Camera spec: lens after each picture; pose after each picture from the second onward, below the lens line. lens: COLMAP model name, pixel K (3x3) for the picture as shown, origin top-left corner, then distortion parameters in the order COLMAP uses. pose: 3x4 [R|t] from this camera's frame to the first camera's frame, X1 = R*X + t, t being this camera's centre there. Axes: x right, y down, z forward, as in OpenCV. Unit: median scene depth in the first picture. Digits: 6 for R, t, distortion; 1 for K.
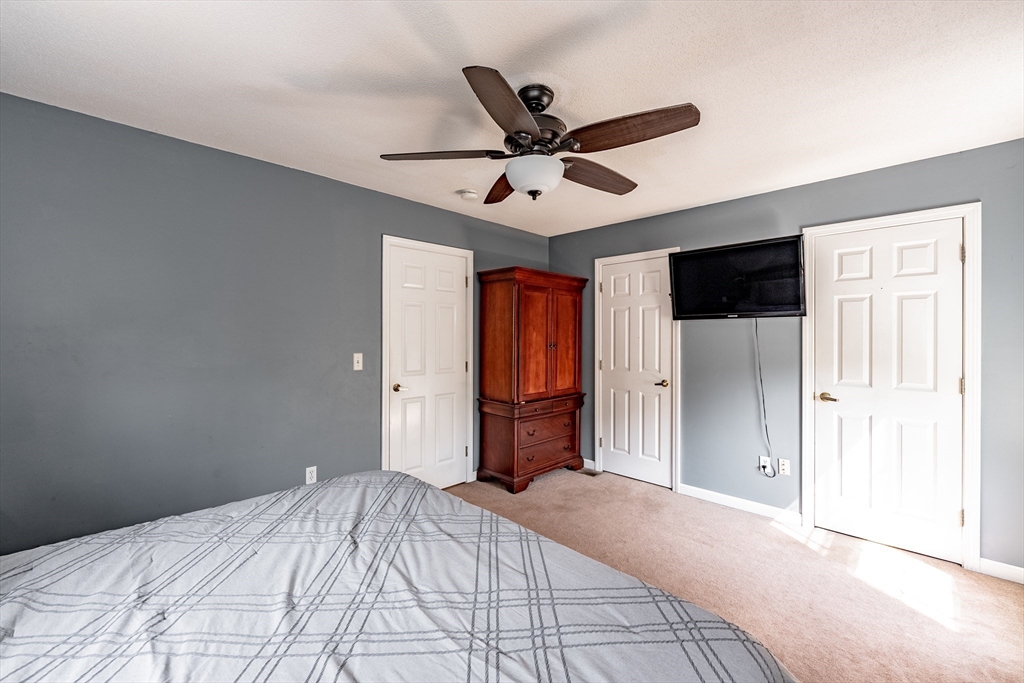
lens RADIAL K [[421.5, 0, 510.2], [0, 421.5, 336.4], [0, 0, 1]] dist [0.002712, -0.001779]
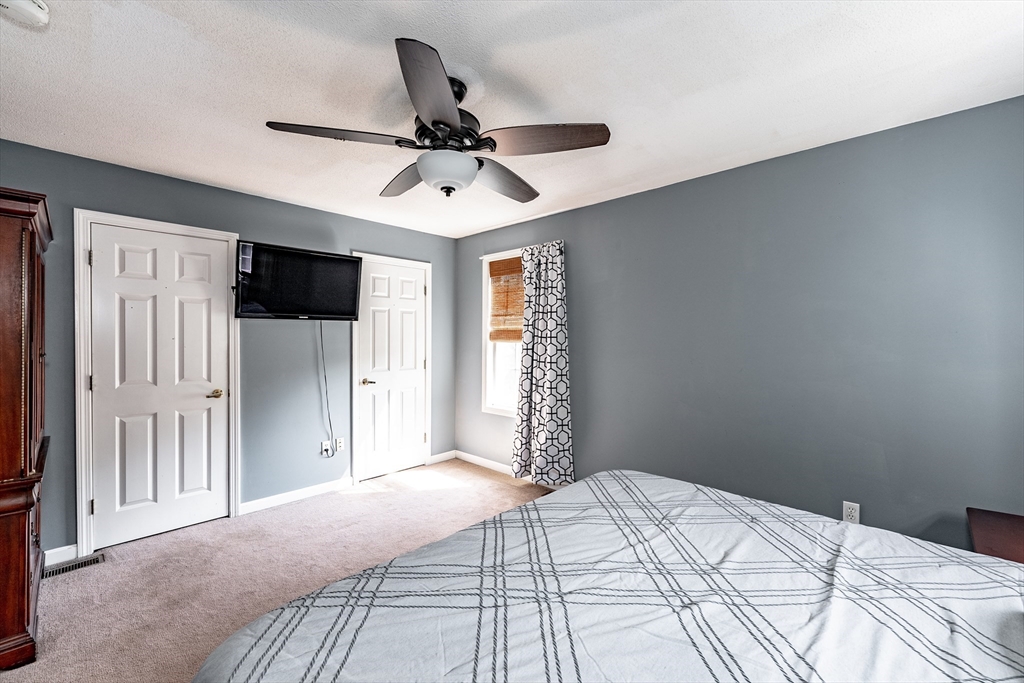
lens RADIAL K [[421.5, 0, 505.2], [0, 421.5, 341.5], [0, 0, 1]] dist [0.002712, -0.001779]
pose [[-0.014802, -0.013439, 0.999800, -0.547768], [-0.000272, 0.999910, 0.013437, -0.002182], [-0.999890, -0.000073, -0.014804, 0.527030]]
